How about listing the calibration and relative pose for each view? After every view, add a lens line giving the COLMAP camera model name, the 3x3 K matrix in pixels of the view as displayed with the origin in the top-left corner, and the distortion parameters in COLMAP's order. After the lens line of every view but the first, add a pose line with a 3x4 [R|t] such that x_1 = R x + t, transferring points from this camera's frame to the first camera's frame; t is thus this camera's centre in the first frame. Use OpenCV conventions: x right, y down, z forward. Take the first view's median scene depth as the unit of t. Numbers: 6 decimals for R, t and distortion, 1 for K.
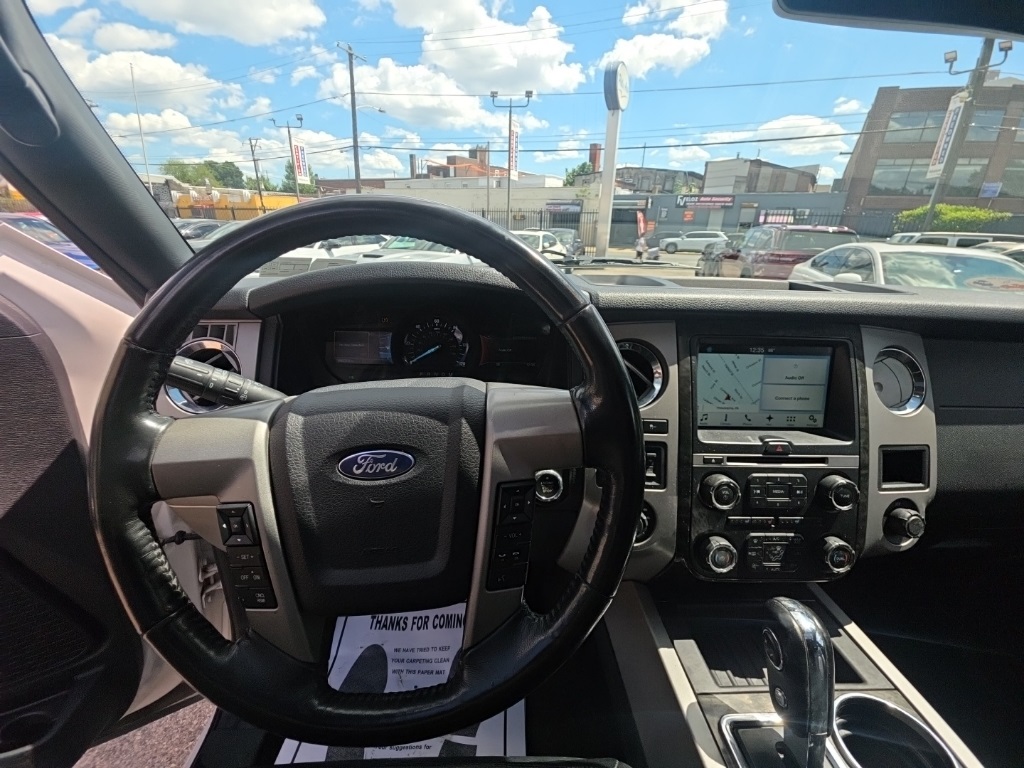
lens RADIAL K [[422.4, 0, 506.2], [0, 422.4, 381.9], [0, 0, 1]] dist [0.009750, -0.008369]
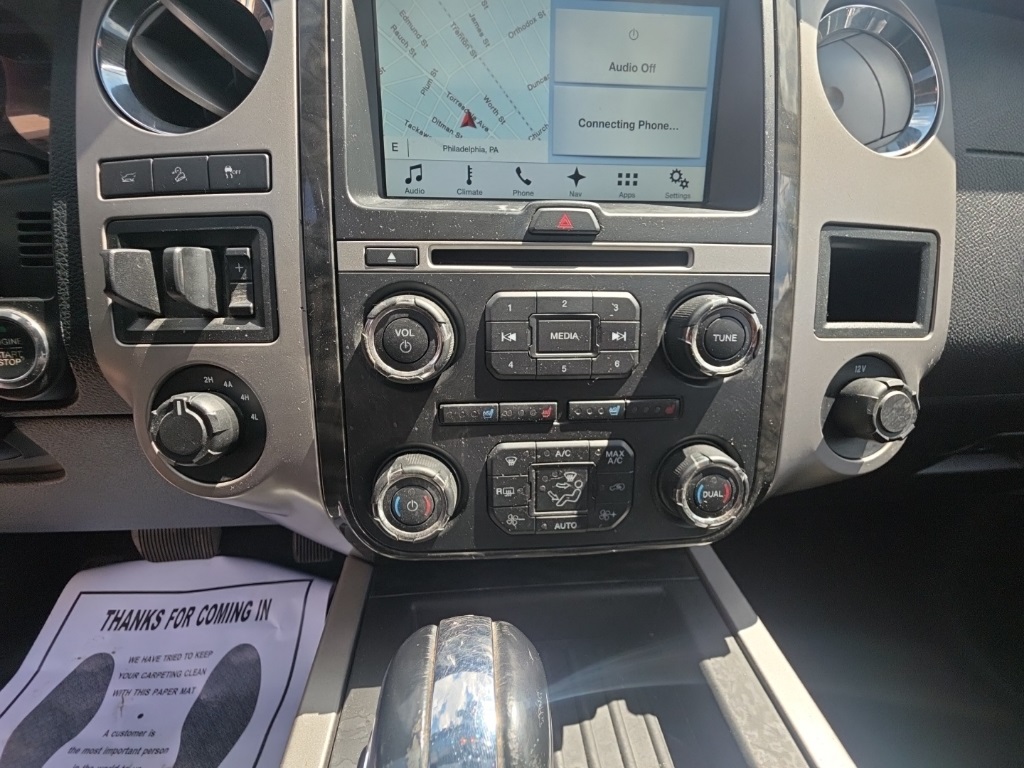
lens RADIAL K [[439.8, 0, 513.3], [0, 439.8, 388.4], [0, 0, 1]] dist [-0.000261, -0.001527]
pose [[0.998627, -0.031296, 0.041998, 0.545512], [0.026401, 0.993308, 0.112434, 0.245967], [-0.045236, -0.111170, 0.992771, 0.560519]]
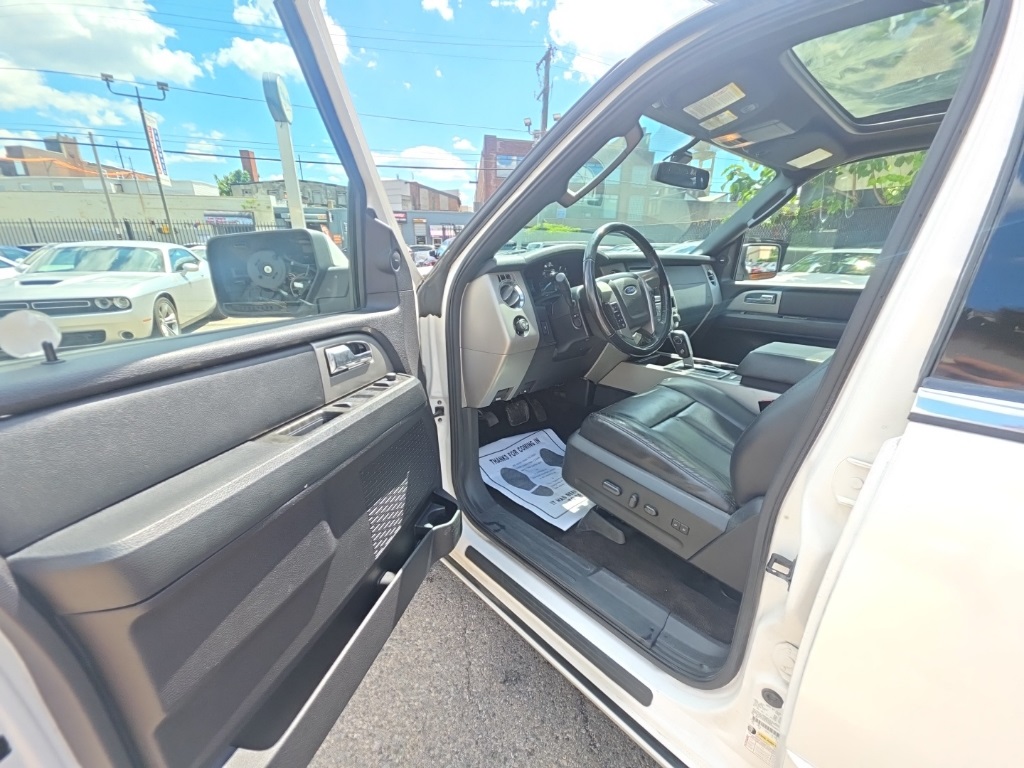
lens RADIAL K [[401.2, 0, 517.5], [0, 401.2, 390.8], [0, 0, 1]] dist [0.006088, -0.004940]
pose [[0.748358, -0.246294, 0.615873, -2.230723], [0.241479, 0.965952, 0.092868, 0.272761], [-0.617776, 0.079221, 0.782353, -0.736612]]
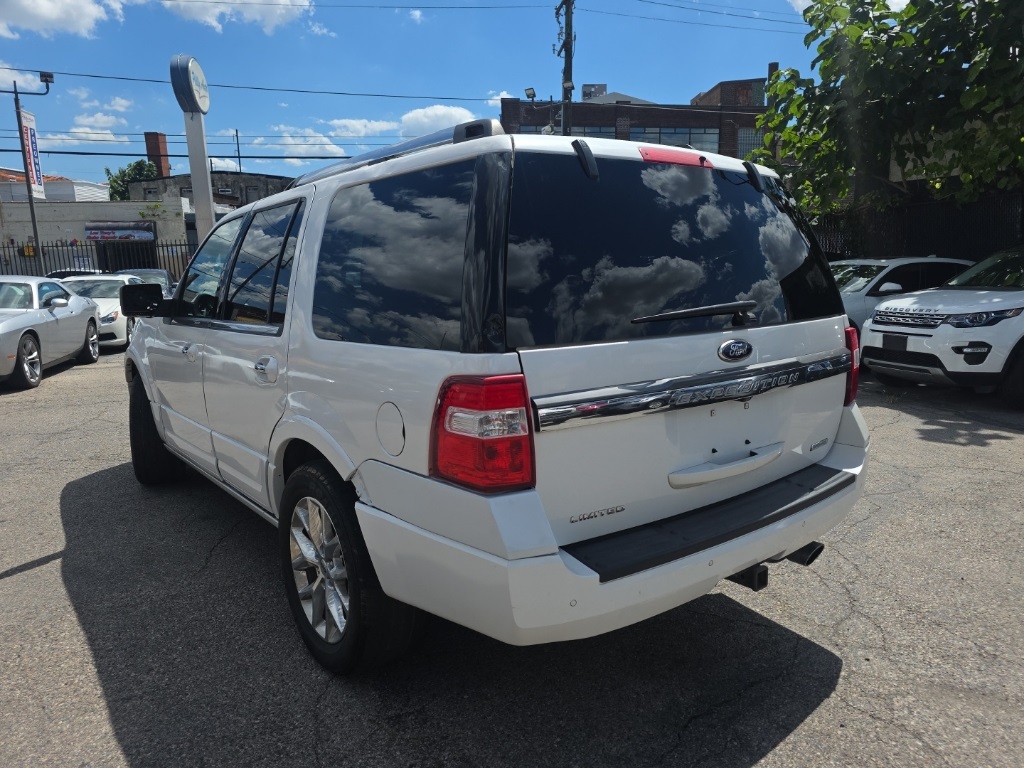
lens RADIAL K [[713.4, 0, 527.0], [0, 713.4, 399.4], [0, 0, 1]] dist [0.004437, -0.004167]
pose [[0.799390, -0.161636, 0.578661, -2.731587], [0.248535, 0.965826, -0.073556, 2.588088], [-0.546997, 0.202617, 0.812244, -7.741317]]
